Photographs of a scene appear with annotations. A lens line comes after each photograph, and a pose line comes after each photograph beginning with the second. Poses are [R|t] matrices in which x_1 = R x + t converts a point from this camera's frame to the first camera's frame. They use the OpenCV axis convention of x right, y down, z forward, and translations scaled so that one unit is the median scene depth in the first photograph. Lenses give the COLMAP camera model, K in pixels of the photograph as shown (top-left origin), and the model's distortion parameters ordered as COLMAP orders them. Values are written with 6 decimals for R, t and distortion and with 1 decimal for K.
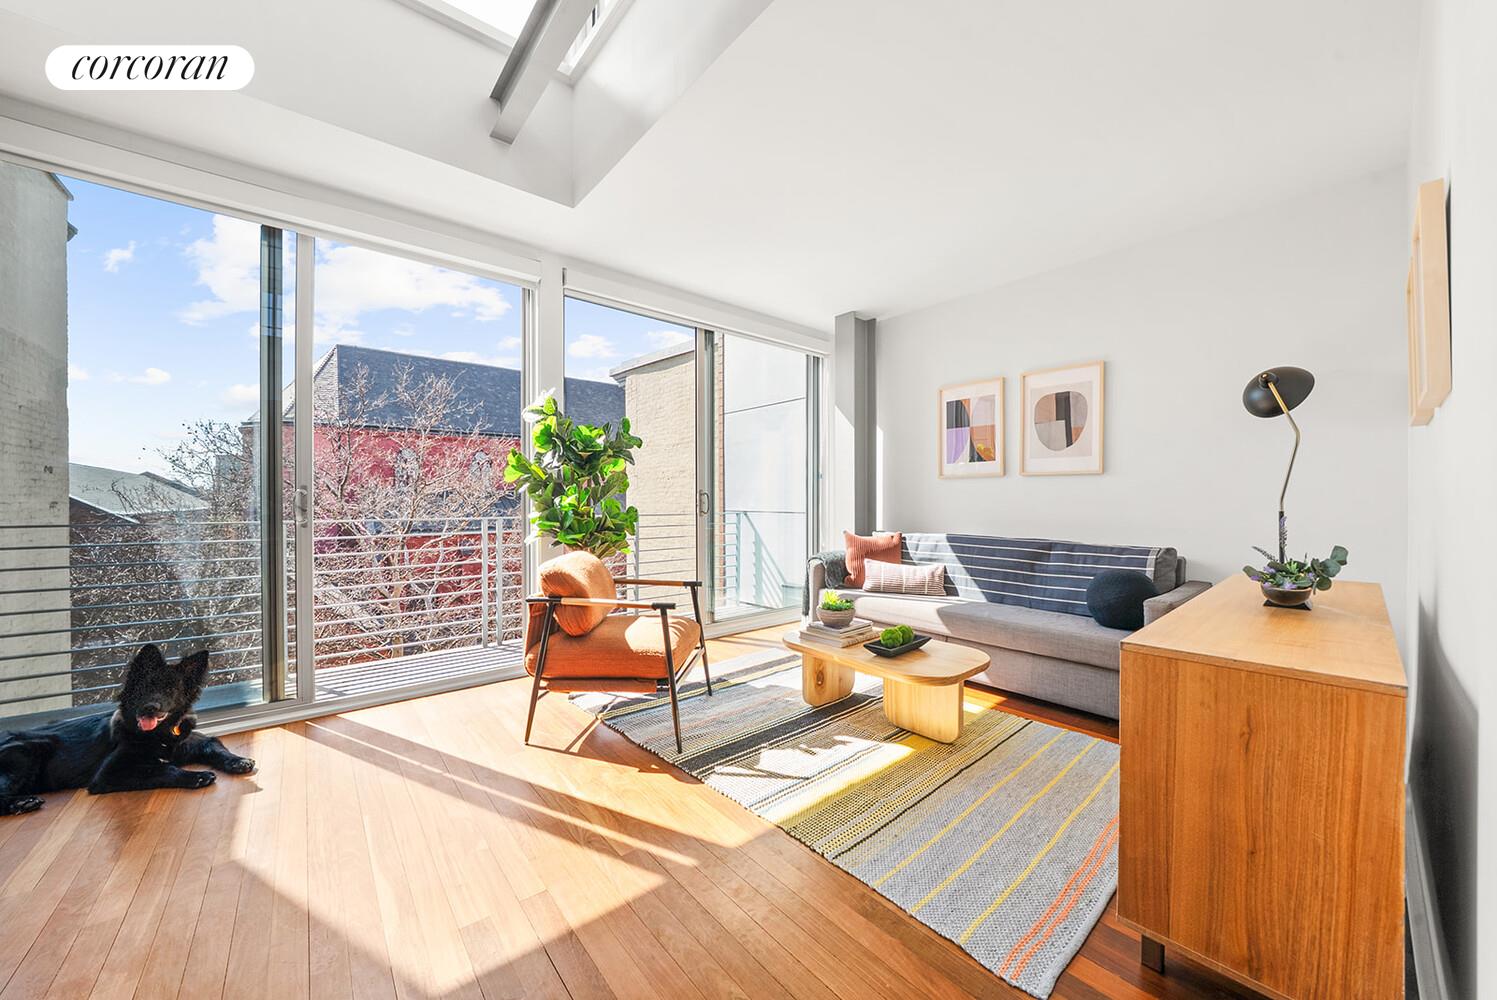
lens RADIAL K [[528.2, 0, 743.6], [0, 528.2, 504.4], [0, 0, 1]] dist [-0.000703, -0.000065]
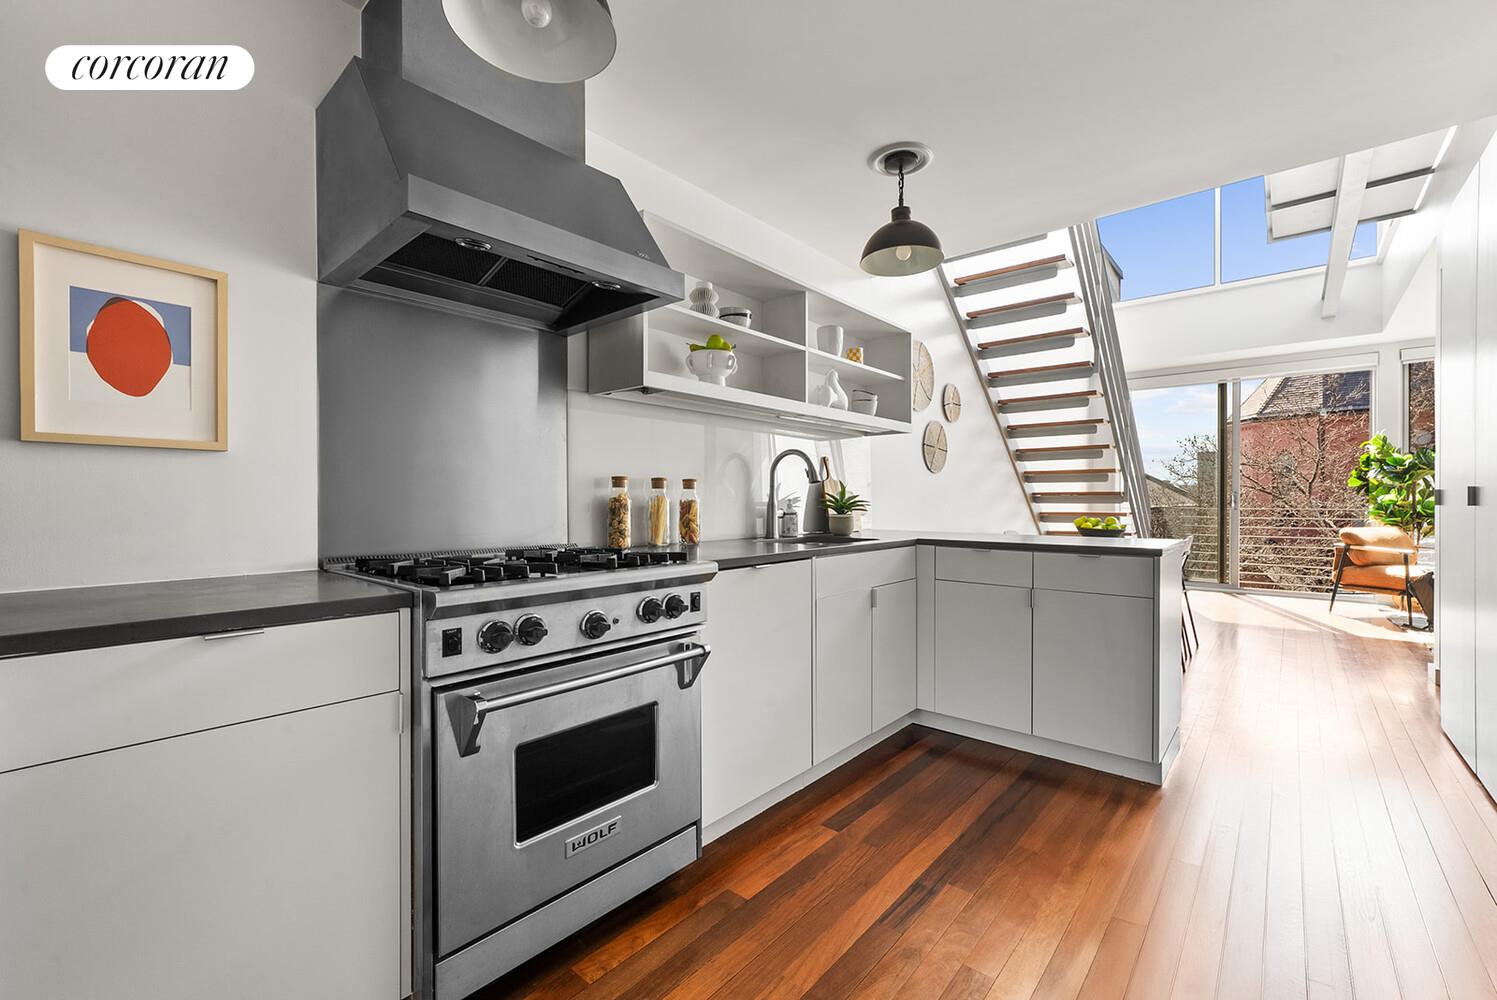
lens RADIAL K [[621.8, 0, 743.1], [0, 621.8, 502.9], [0, 0, 1]] dist [0.002752, 0.000238]
pose [[0.154151, 0.004127, -0.988039, 1.494147], [-0.004721, 0.999983, 0.003440, 0.013274], [0.988036, 0.004134, 0.154168, -1.509229]]
